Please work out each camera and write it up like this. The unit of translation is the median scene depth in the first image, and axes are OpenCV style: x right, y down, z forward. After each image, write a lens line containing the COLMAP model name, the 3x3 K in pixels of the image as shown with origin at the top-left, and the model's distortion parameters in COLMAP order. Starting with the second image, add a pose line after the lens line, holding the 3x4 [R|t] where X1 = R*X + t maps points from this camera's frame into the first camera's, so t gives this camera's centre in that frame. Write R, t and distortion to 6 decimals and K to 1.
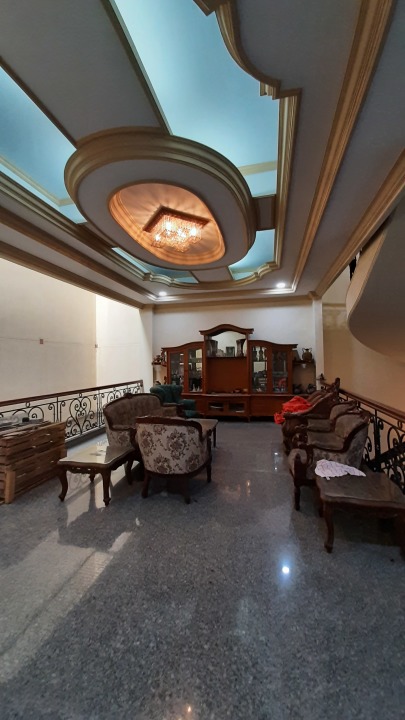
lens RADIAL K [[281.7, 0, 199.7], [0, 281.7, 357.6], [0, 0, 1]] dist [-0.002656, -0.002486]
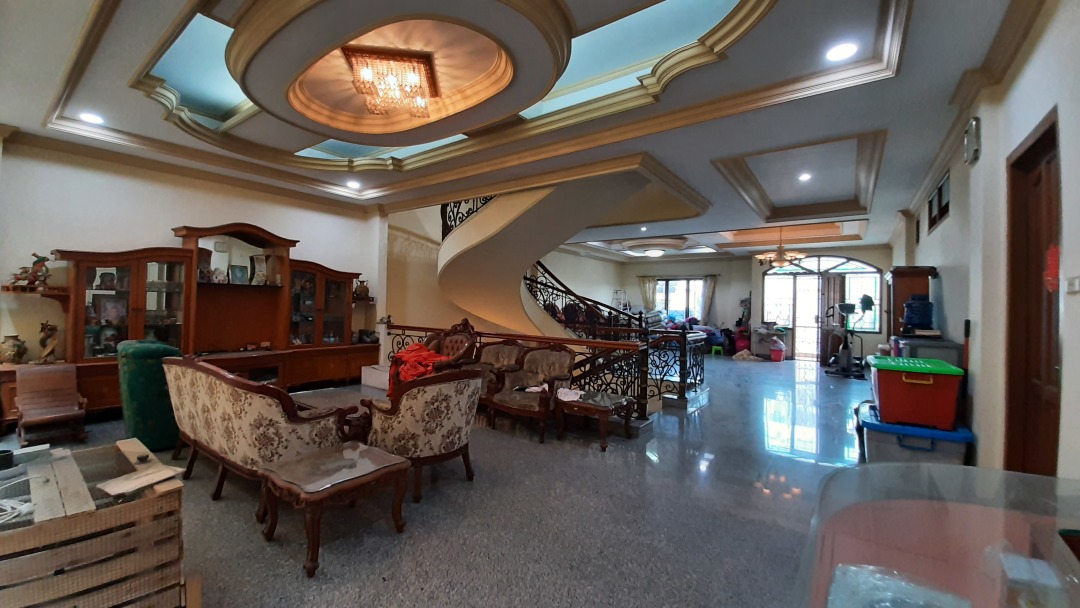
lens RADIAL K [[424.1, 0, 528.9], [0, 424.1, 305.6], [0, 0, 1]] dist [-0.005673, -0.001071]
pose [[0.393908, 0.025311, 0.918801, -0.458978], [-0.042184, 0.999065, -0.009437, 0.023492], [-0.918181, -0.035041, 0.394608, 0.188640]]
